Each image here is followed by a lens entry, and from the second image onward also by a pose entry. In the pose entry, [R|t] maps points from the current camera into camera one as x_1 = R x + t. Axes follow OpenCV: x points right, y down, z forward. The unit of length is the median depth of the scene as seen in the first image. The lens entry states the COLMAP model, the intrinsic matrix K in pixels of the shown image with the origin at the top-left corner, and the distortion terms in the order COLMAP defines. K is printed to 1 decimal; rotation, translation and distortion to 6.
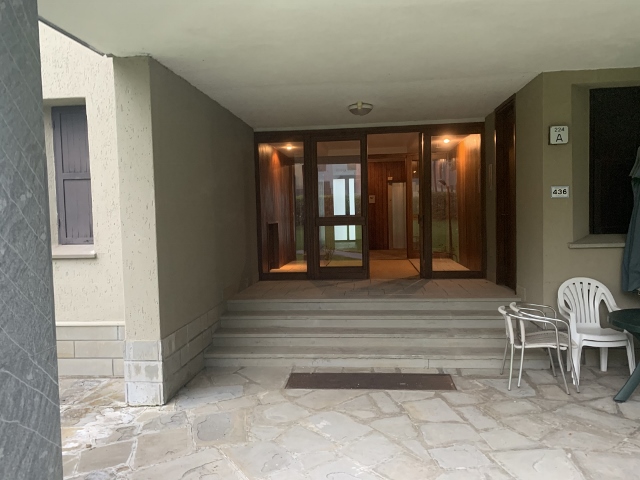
lens RADIAL K [[485.7, 0, 326.2], [0, 485.7, 233.5], [0, 0, 1]] dist [0.041348, -0.045786]
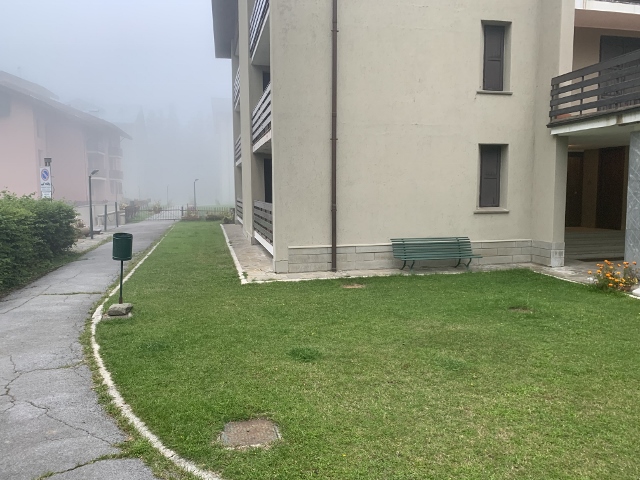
lens RADIAL K [[485.7, 0, 317.6], [0, 485.7, 233.3], [0, 0, 1]] dist [0.041348, -0.045786]
pose [[0.950259, -0.010487, 0.311283, -2.208500], [-0.002945, 0.999086, 0.042648, 0.054718], [-0.311446, -0.041444, 0.949360, -1.010569]]
